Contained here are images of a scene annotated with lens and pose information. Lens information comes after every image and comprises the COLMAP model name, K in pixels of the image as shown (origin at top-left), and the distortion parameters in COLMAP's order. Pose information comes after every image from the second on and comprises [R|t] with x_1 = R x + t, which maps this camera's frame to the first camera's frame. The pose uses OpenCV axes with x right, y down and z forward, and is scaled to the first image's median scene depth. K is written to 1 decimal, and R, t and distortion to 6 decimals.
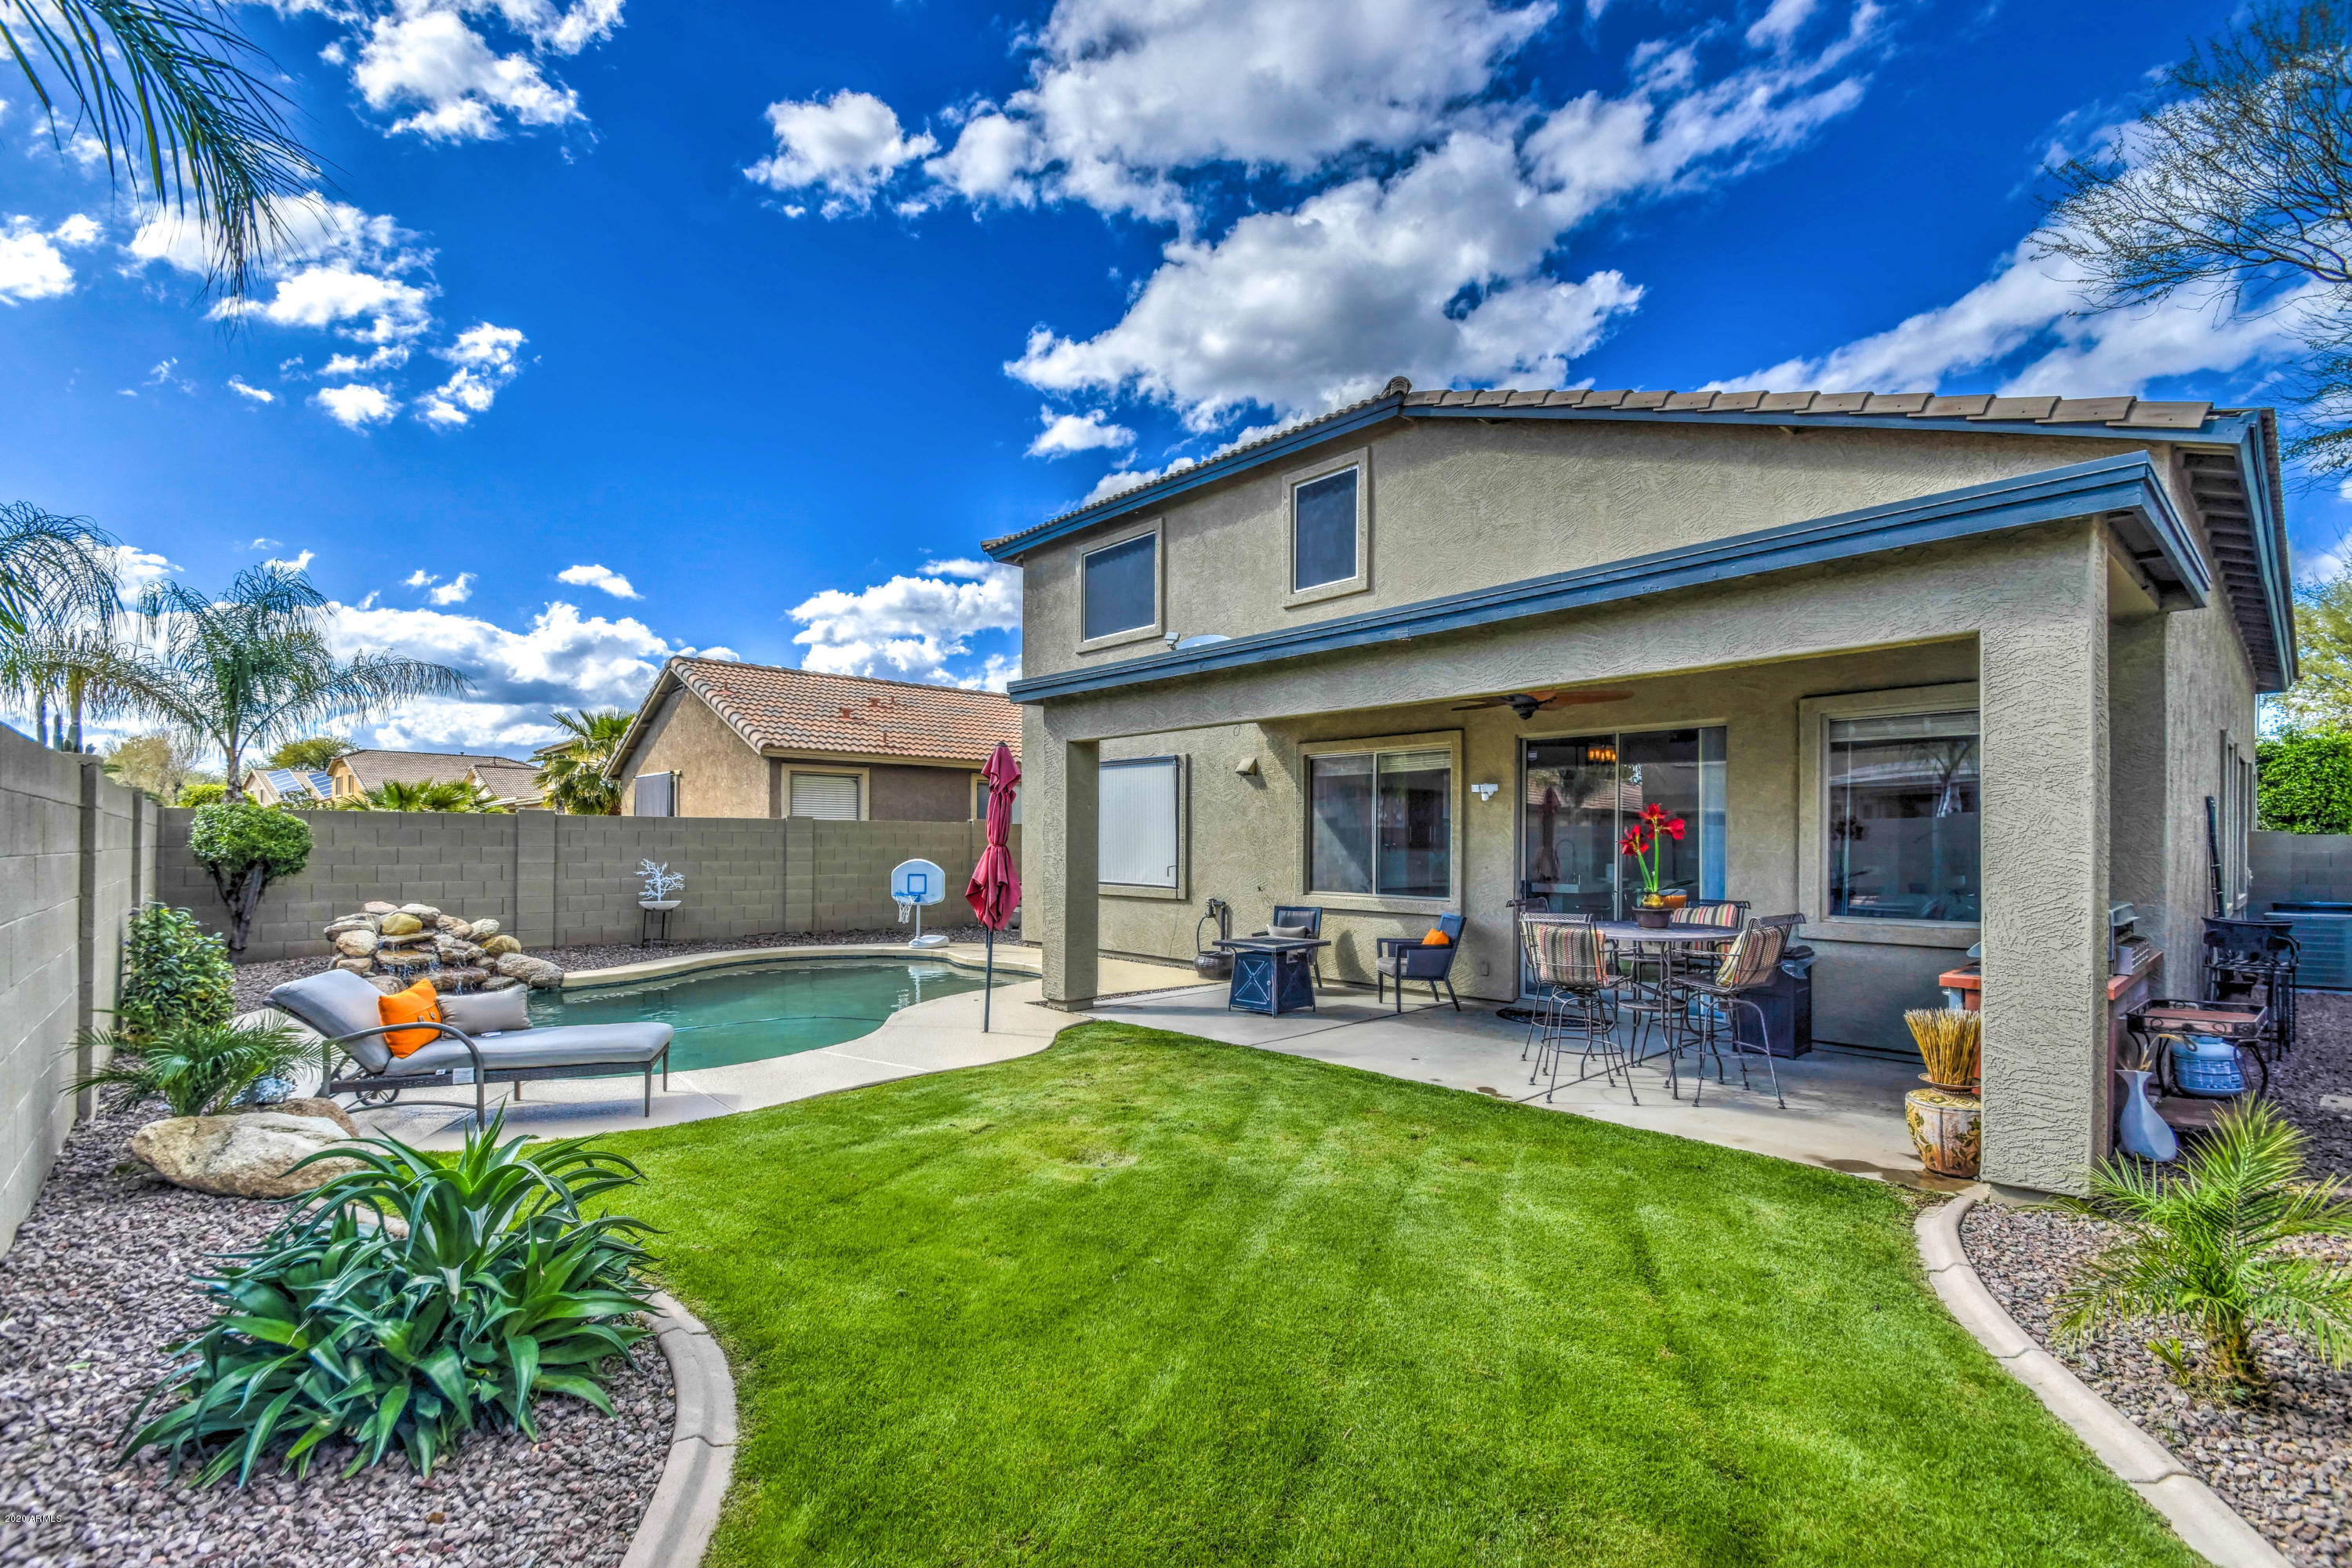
lens RADIAL K [[1052.0, 0, 1167.3], [0, 1052.0, 842.3], [0, 0, 1]] dist [0.014344, -0.000850]
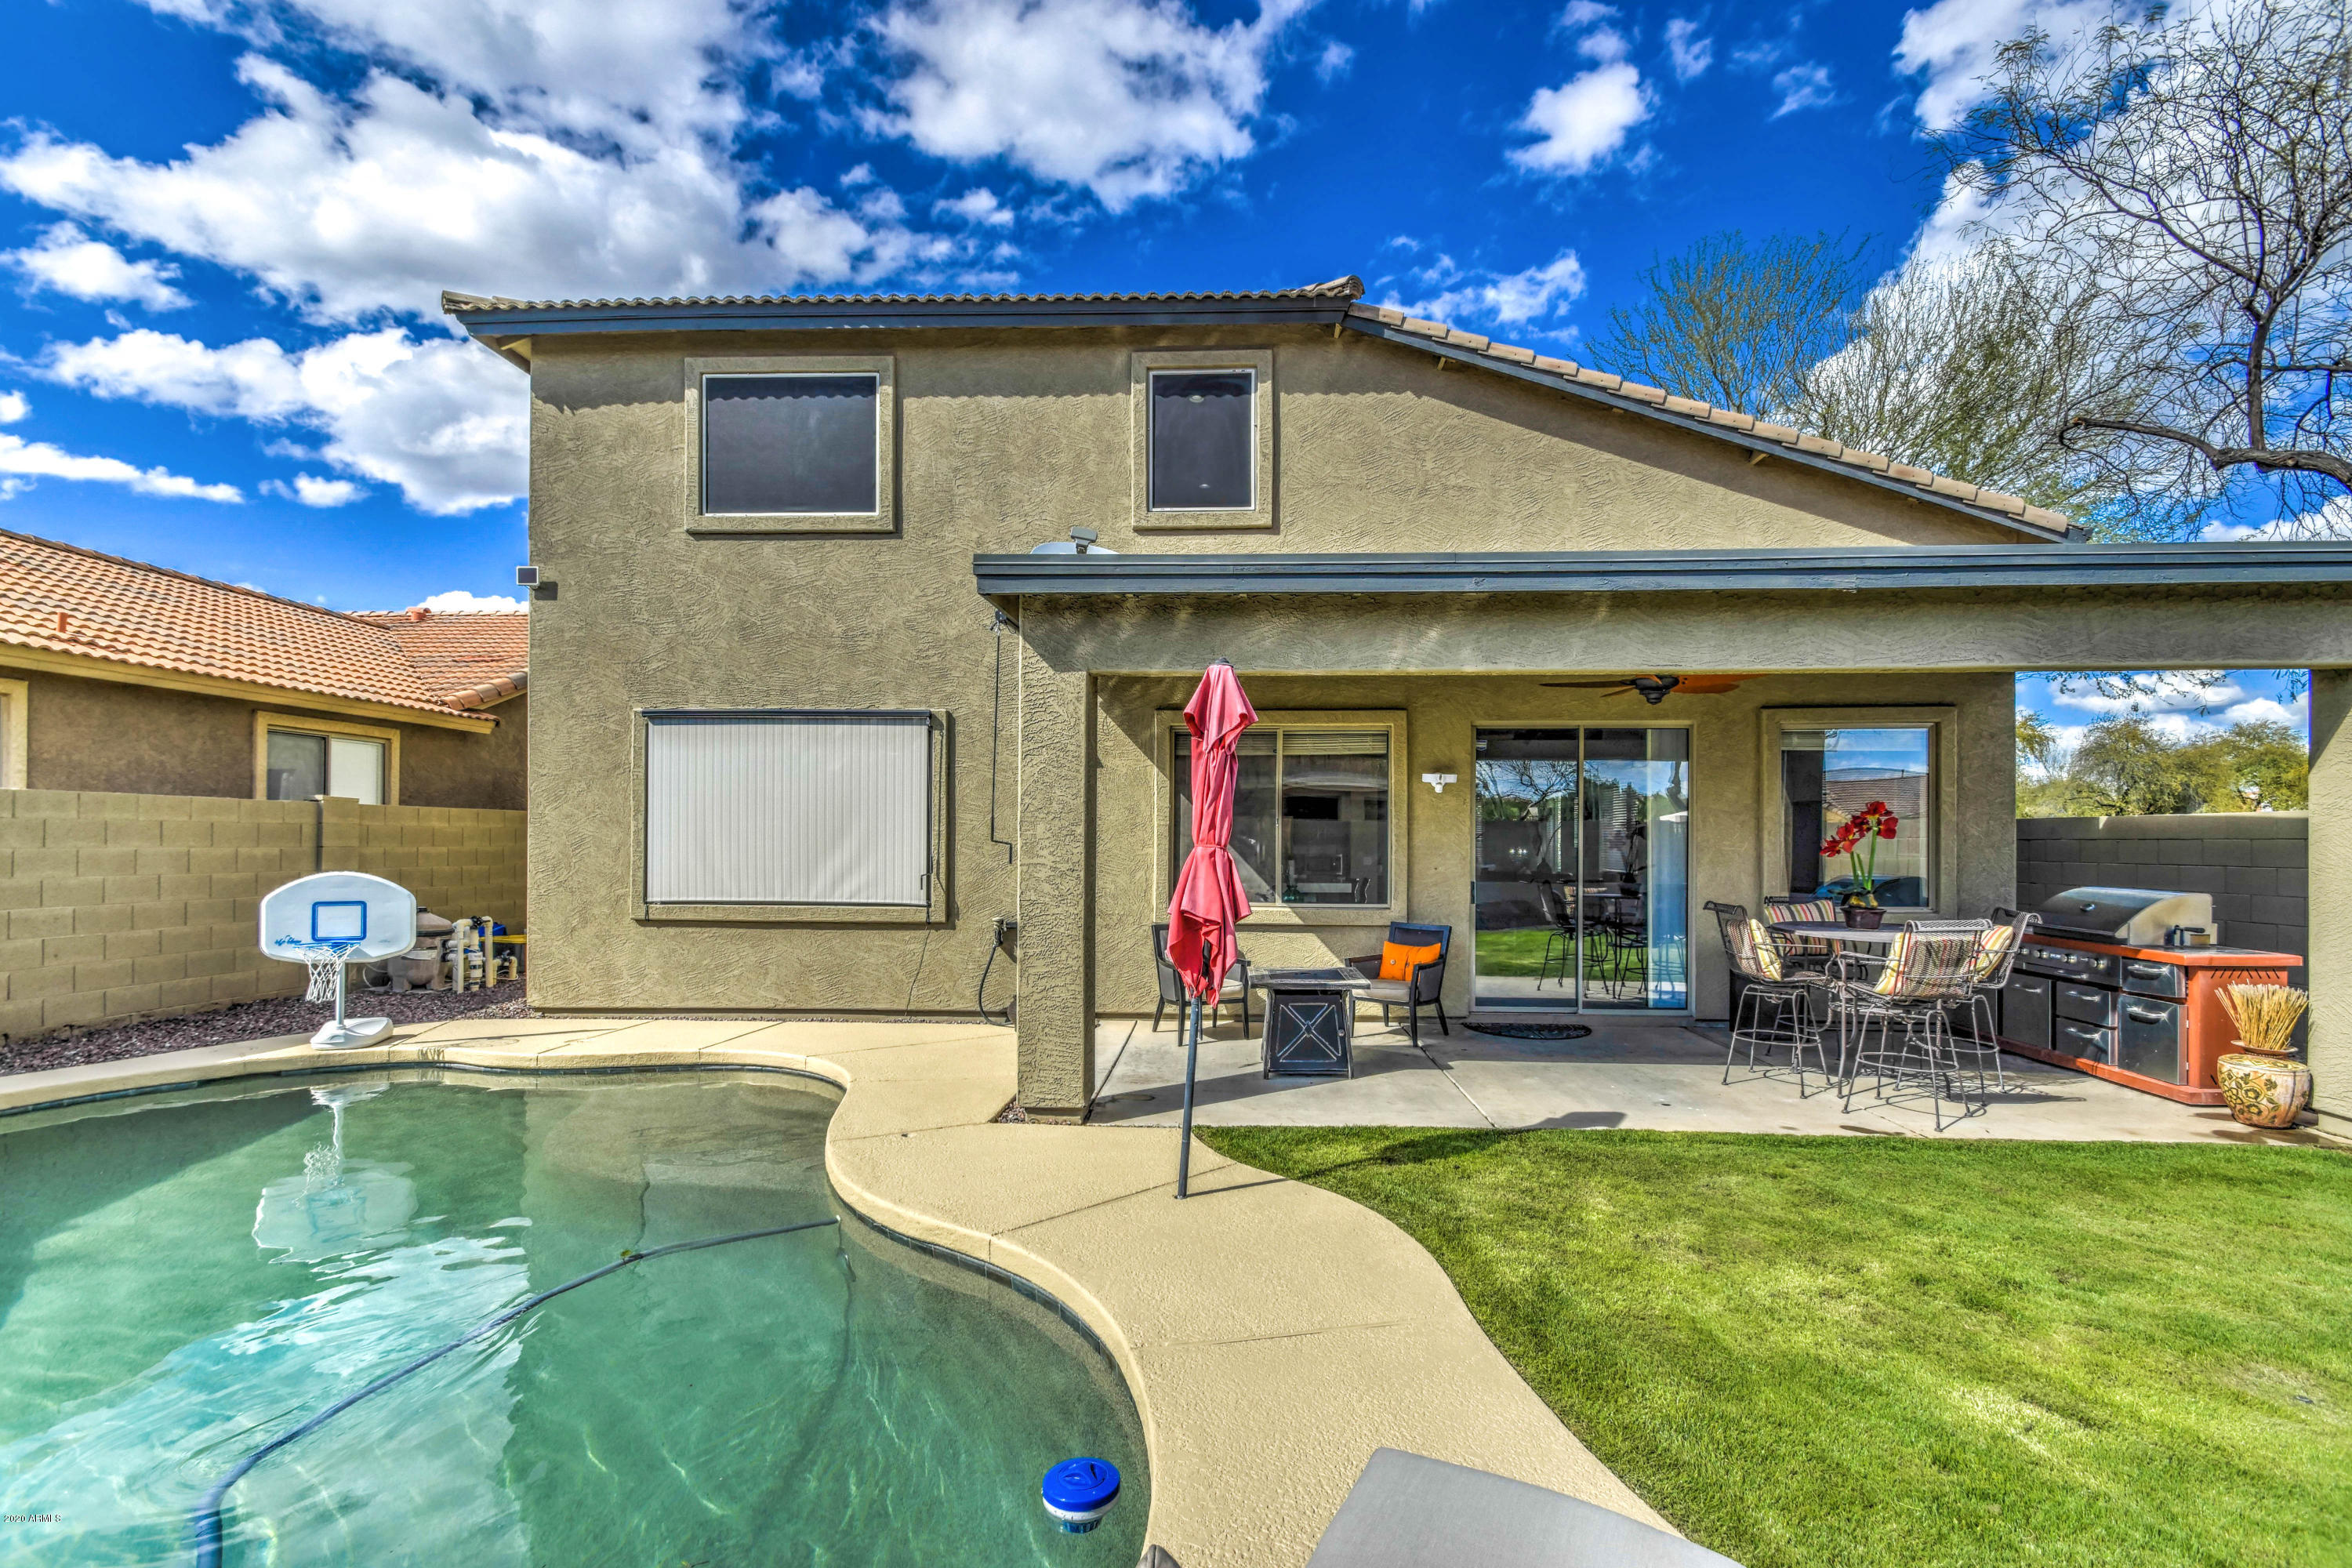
lens RADIAL K [[1052.0, 0, 1170.1], [0, 1052.0, 826.4], [0, 0, 1]] dist [0.014344, -0.000850]
pose [[0.697050, 0.003935, 0.717012, -0.439669], [-0.001367, 0.999990, -0.004159, -0.006396], [-0.717021, 0.001919, 0.697049, 0.486882]]
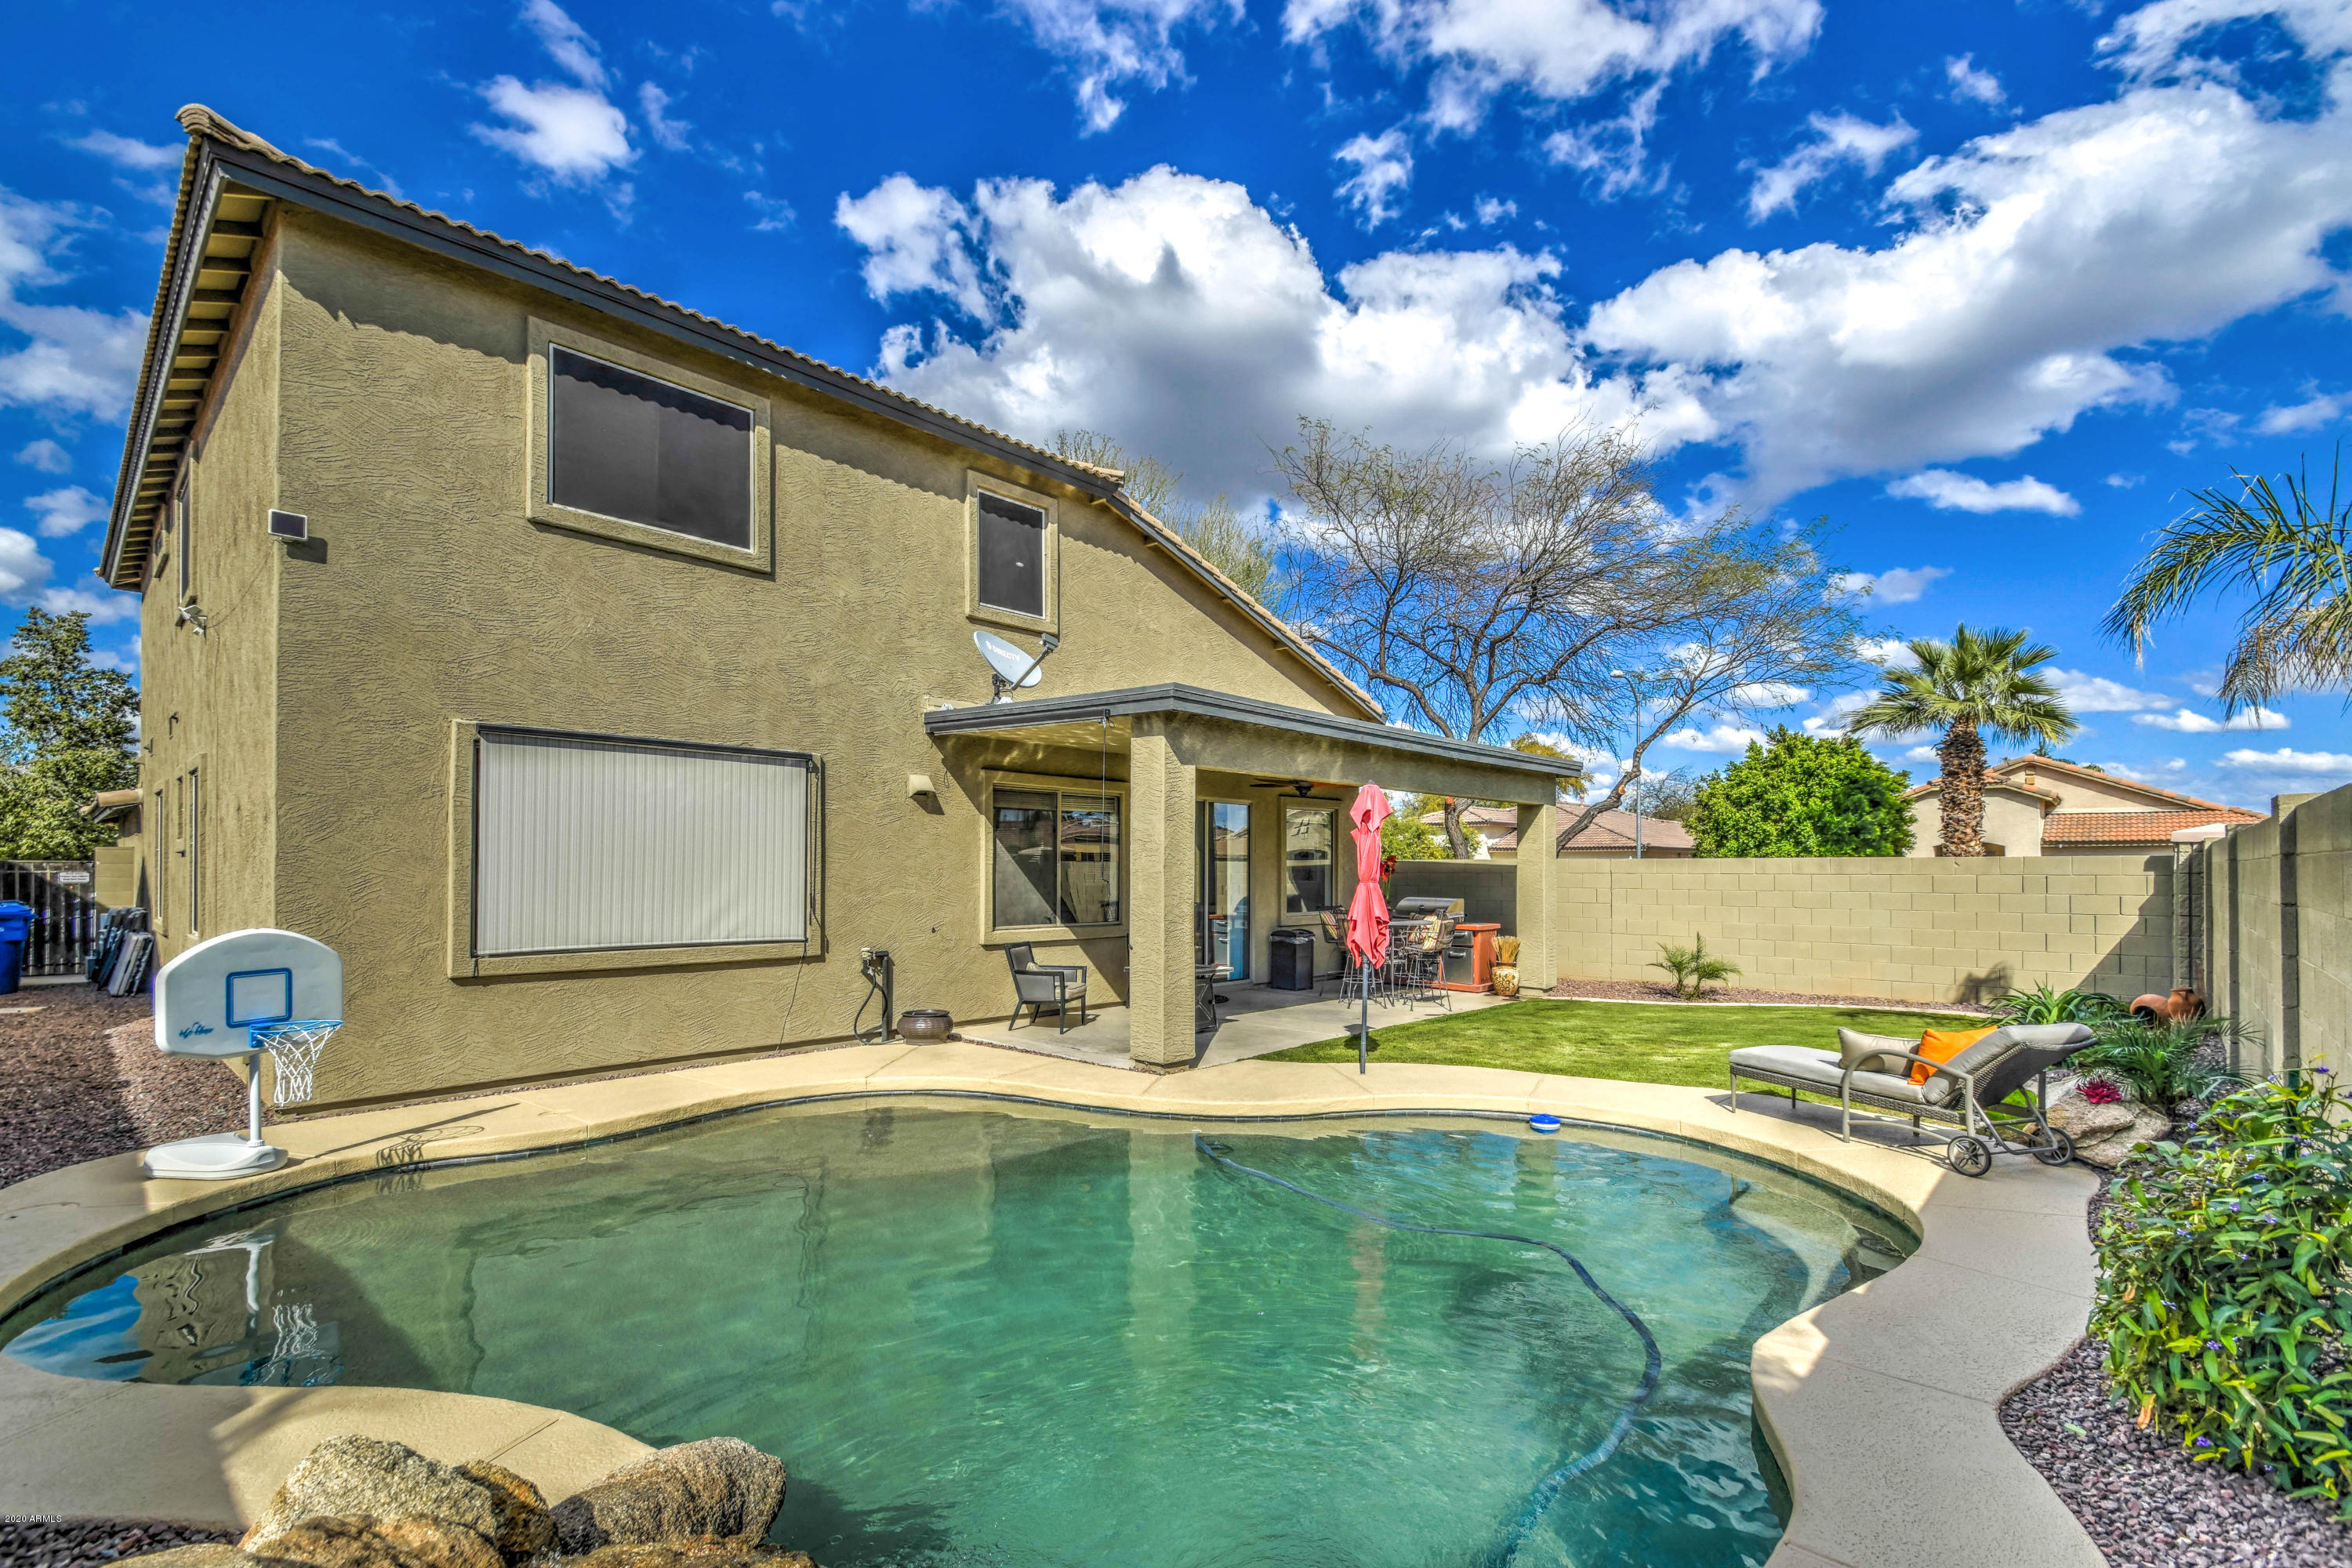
lens RADIAL K [[1052.0, 0, 1069.9], [0, 1052.0, 863.3], [0, 0, 1]] dist [0.014344, -0.000850]
pose [[-0.057676, 0.004021, 0.998327, -0.843024], [-0.001530, 0.999990, -0.004116, -0.007301], [-0.998334, -0.001765, -0.057669, 1.019385]]
